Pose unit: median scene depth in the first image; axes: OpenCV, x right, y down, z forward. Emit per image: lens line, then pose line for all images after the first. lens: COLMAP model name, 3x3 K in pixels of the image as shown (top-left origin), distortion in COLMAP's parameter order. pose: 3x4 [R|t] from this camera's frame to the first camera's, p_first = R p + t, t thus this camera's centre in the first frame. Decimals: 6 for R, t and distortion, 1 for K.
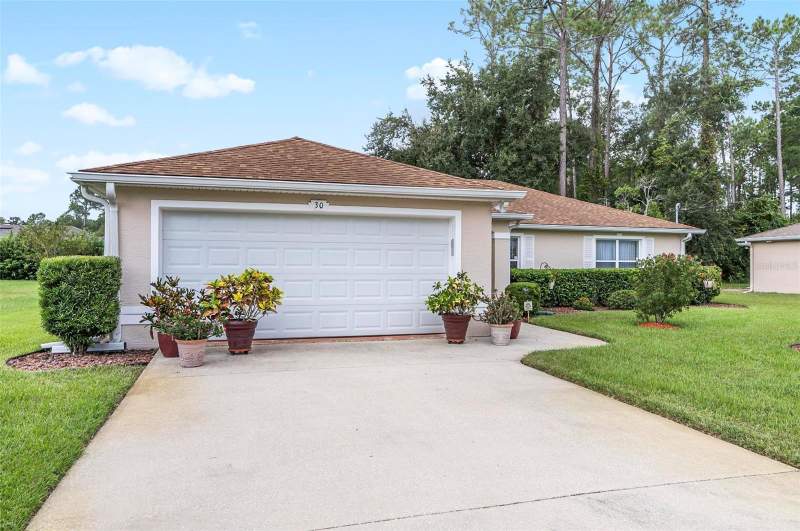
lens RADIAL K [[562.4, 0, 400.0], [0, 562.4, 265.5], [0, 0, 1]] dist [-0.000376, 0.004800]
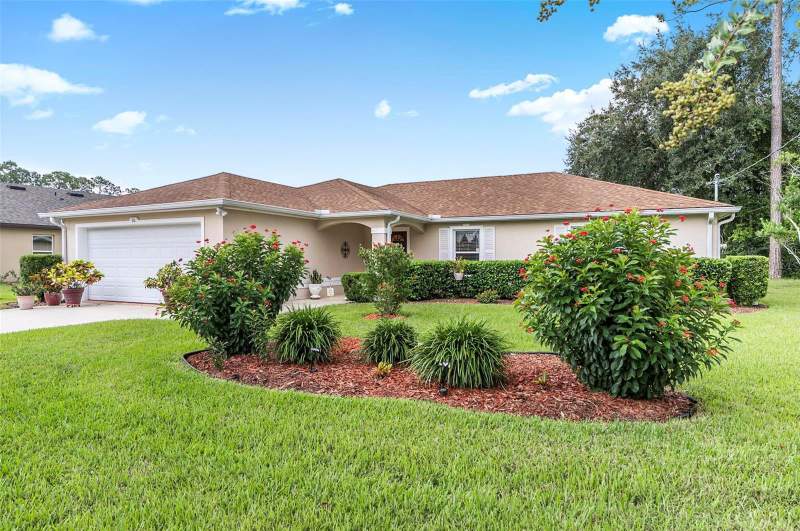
lens RADIAL K [[475.9, 0, 400.0], [0, 475.9, 265.5], [0, 0, 1]] dist [-0.003531, -0.000571]
pose [[0.735415, 0.000375, -0.677617, 0.651153], [0.005264, 0.999967, 0.006267, 0.008158], [0.677597, -0.008176, 0.735388, 0.247312]]
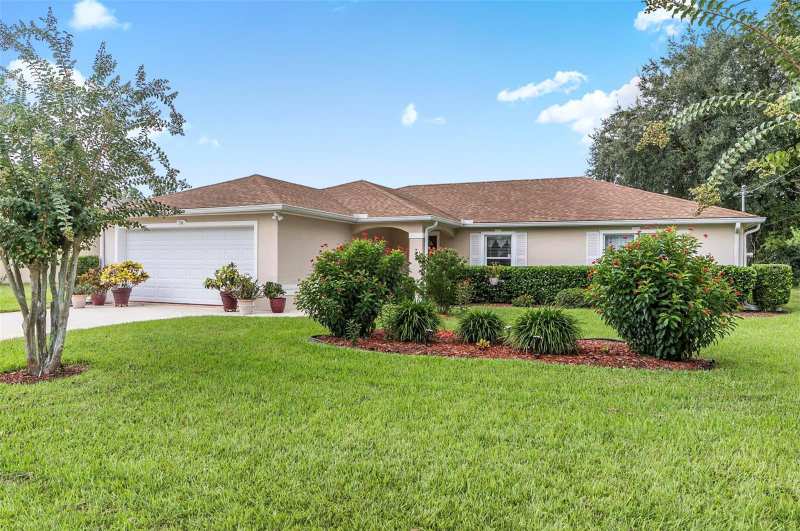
lens RADIAL K [[562.4, 0, 400.0], [0, 562.4, 265.5], [0, 0, 1]] dist [-0.000376, 0.004800]
pose [[0.752688, -0.000067, -0.658377, 0.690659], [-0.006159, 0.999956, -0.007142, 0.012308], [0.658349, 0.009431, 0.752654, 0.086783]]
